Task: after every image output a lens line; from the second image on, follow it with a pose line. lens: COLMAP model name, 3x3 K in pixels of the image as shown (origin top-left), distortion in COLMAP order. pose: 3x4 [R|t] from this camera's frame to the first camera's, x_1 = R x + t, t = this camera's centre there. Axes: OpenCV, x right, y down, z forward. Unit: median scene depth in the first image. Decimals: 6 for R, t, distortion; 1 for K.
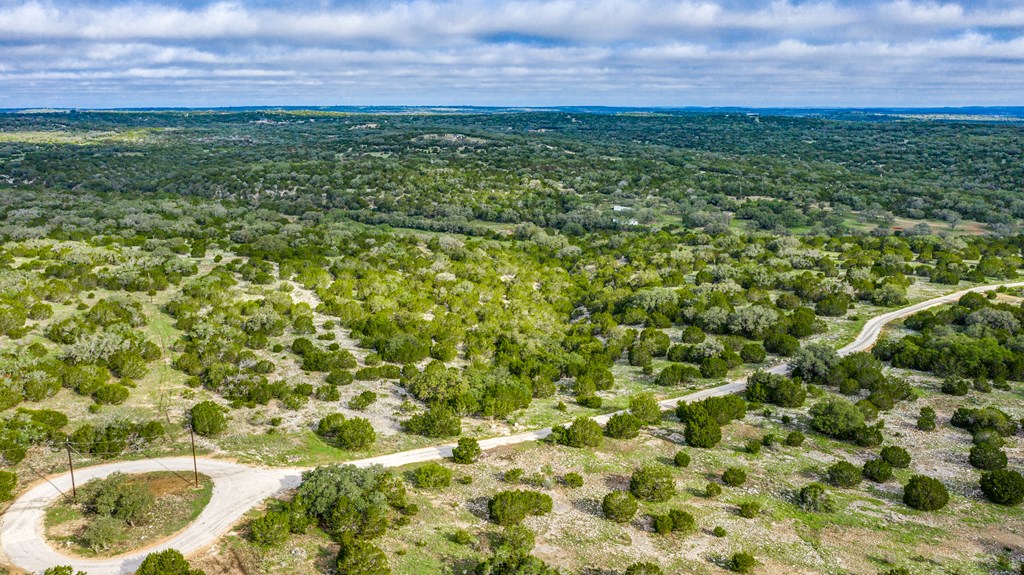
lens RADIAL K [[890.8, 0, 512.0], [0, 890.8, 287.5], [0, 0, 1]] dist [-0.005859, 0.000483]
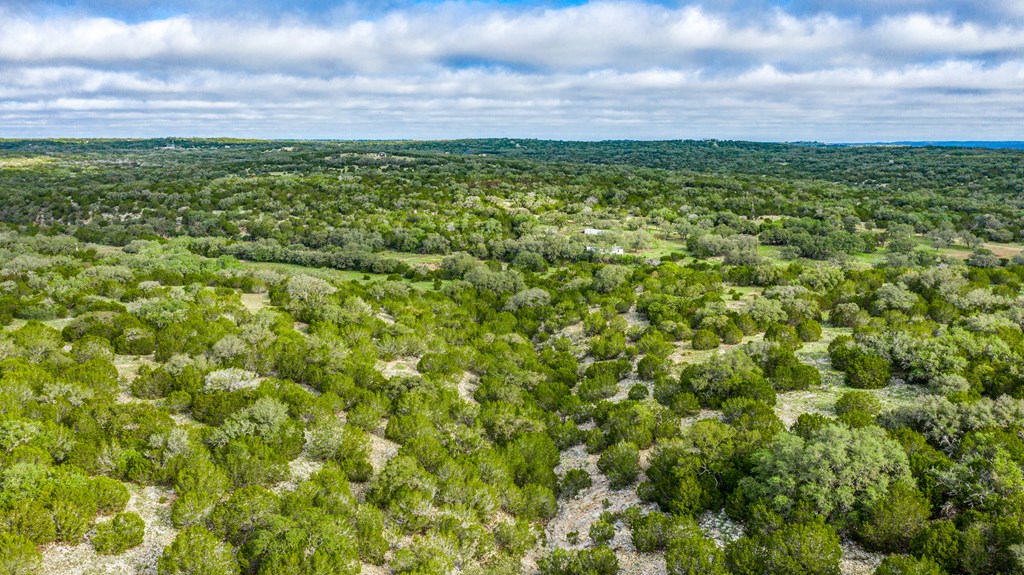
lens RADIAL K [[890.8, 0, 512.0], [0, 890.8, 287.5], [0, 0, 1]] dist [-0.005859, 0.000483]
pose [[0.997924, -0.012251, 0.063224, 0.012098], [0.014835, 0.999067, -0.040556, -0.017172], [-0.062668, 0.041410, 0.997175, 0.300433]]
